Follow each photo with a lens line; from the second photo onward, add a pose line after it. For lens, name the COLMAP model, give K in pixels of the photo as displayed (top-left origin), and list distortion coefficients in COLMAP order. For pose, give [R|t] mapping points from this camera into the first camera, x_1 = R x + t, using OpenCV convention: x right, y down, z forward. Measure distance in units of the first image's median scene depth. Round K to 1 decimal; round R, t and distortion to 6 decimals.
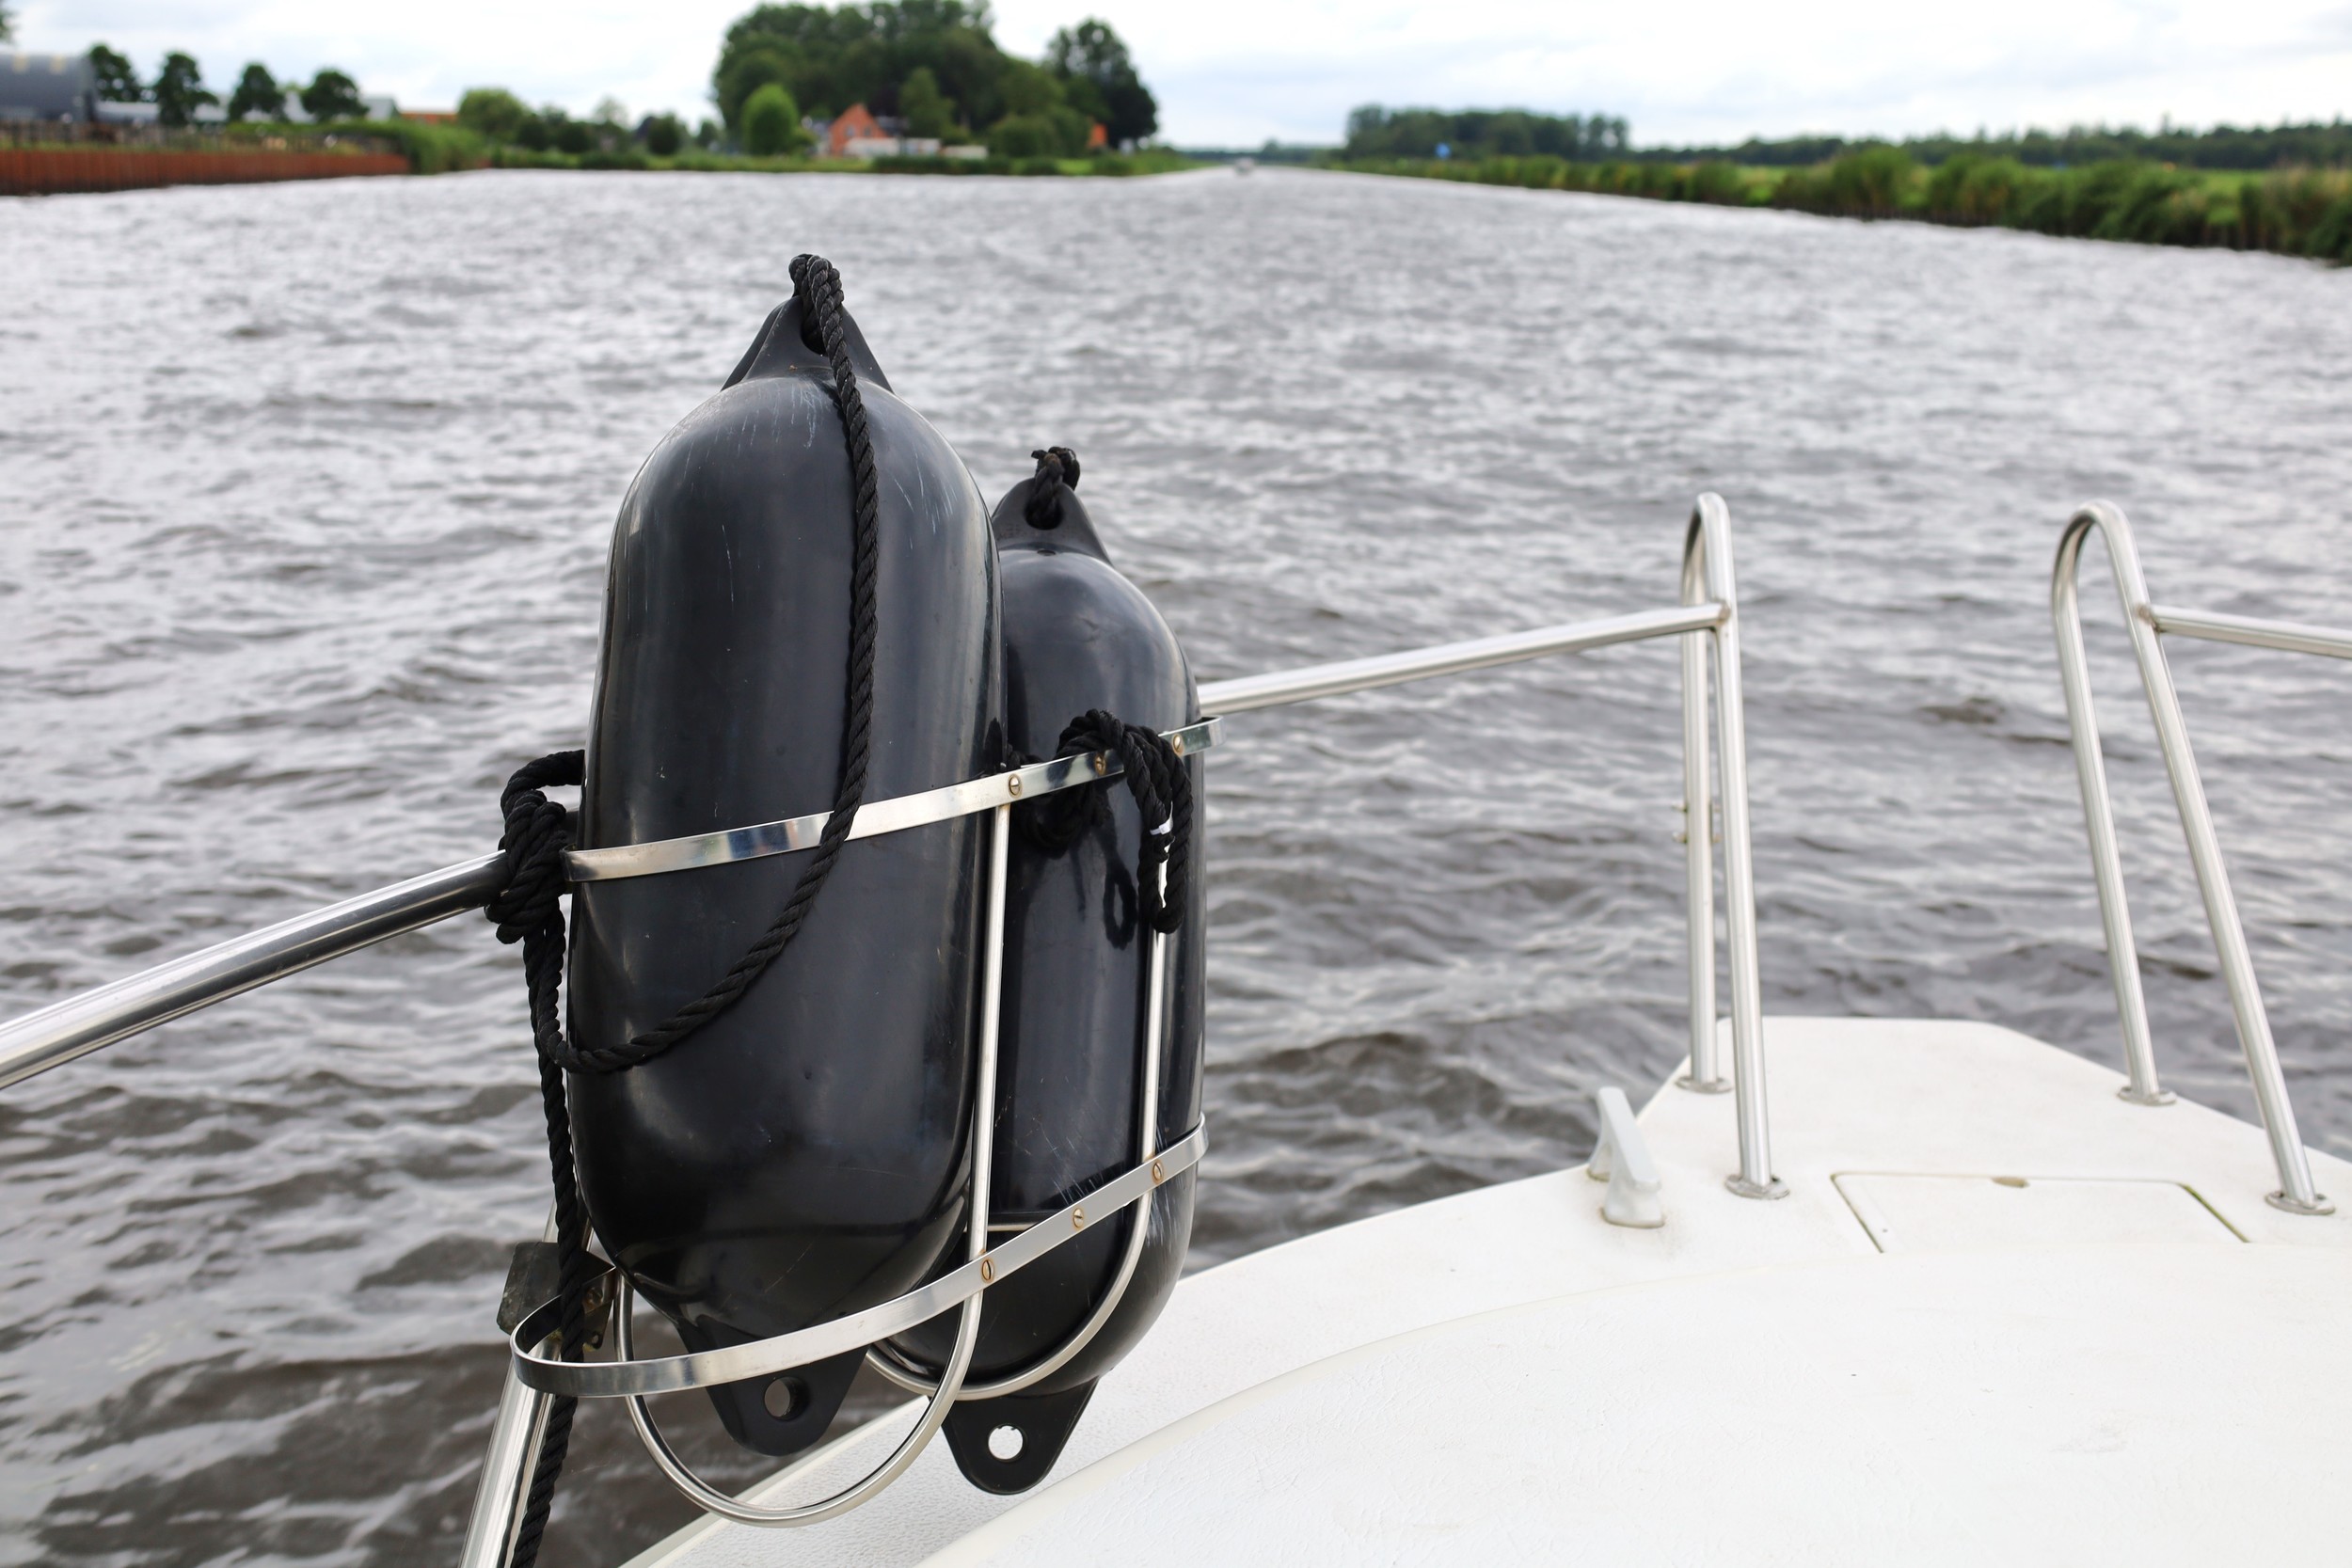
lens RADIAL K [[2693.4, 0, 1176.0], [0, 2693.4, 784.0], [0, 0, 1]] dist [-0.150307, 0.440486]
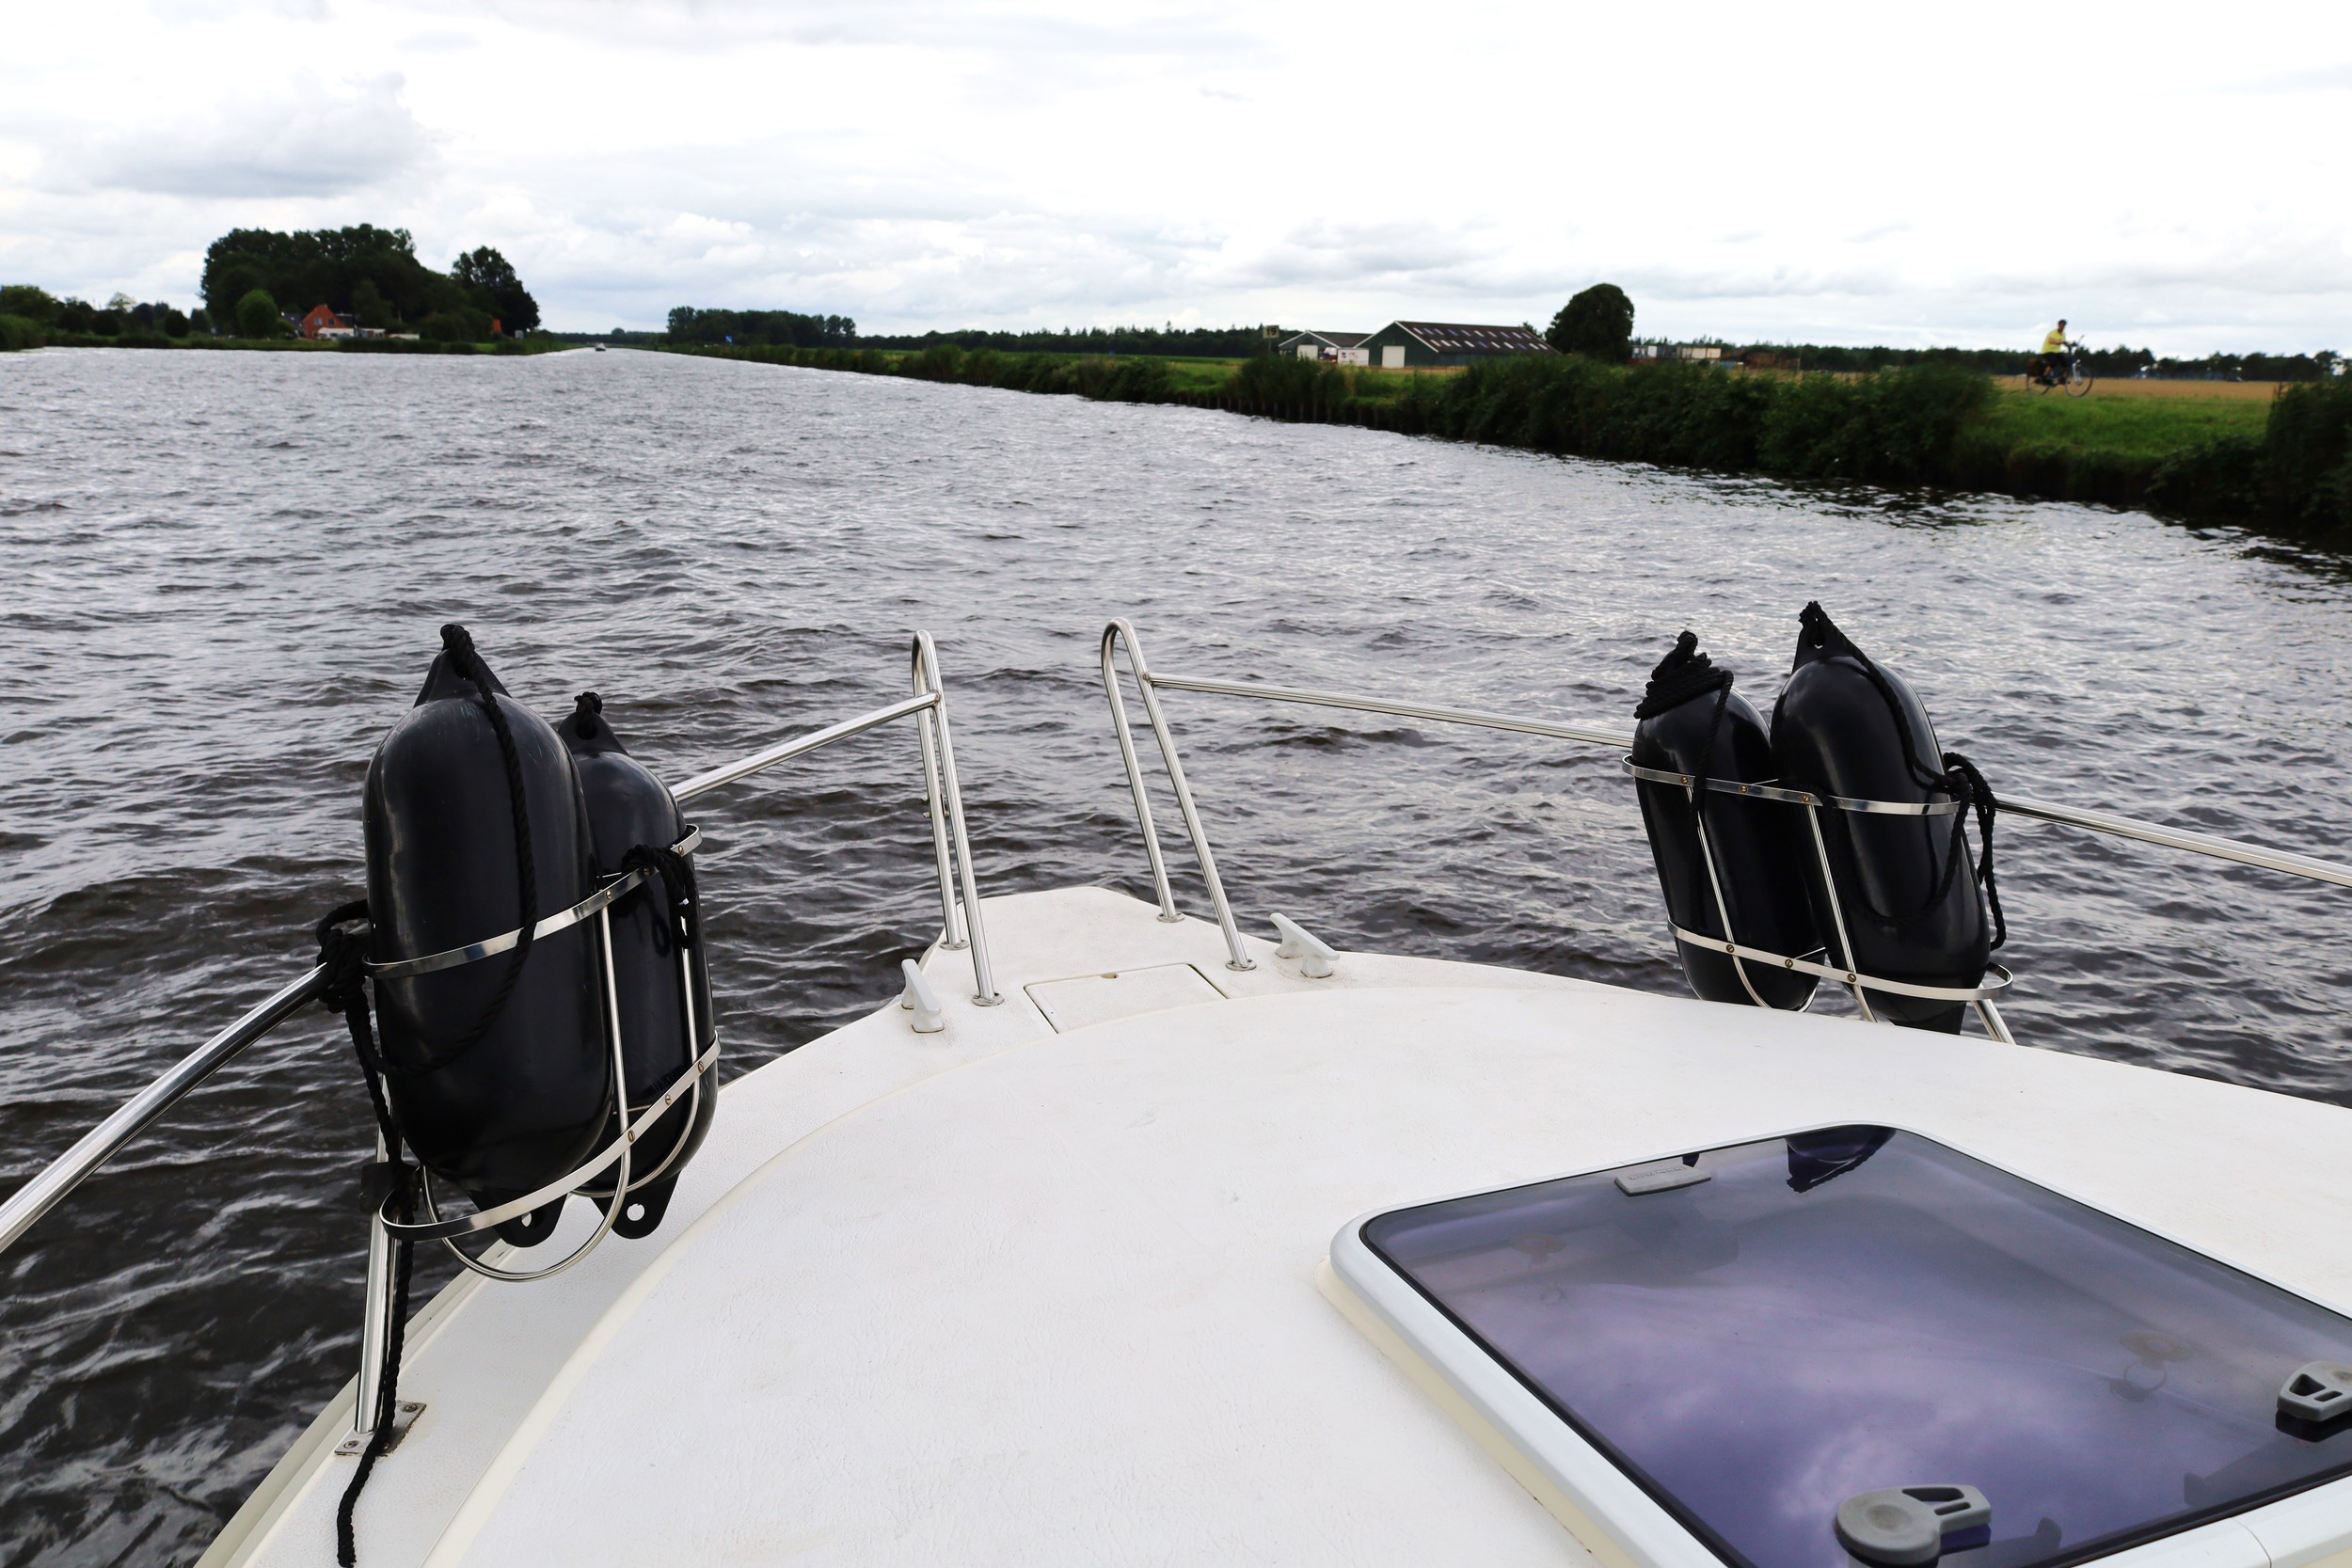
lens RADIAL K [[1718.2, 0, 1176.0], [0, 1718.2, 784.0], [0, 0, 1]] dist [-0.008298, 0.000497]
pose [[0.937760, -0.120226, 0.325809, -0.044782], [0.093380, 0.990906, 0.096881, -0.107923], [-0.334494, -0.060427, 0.940459, -0.223439]]
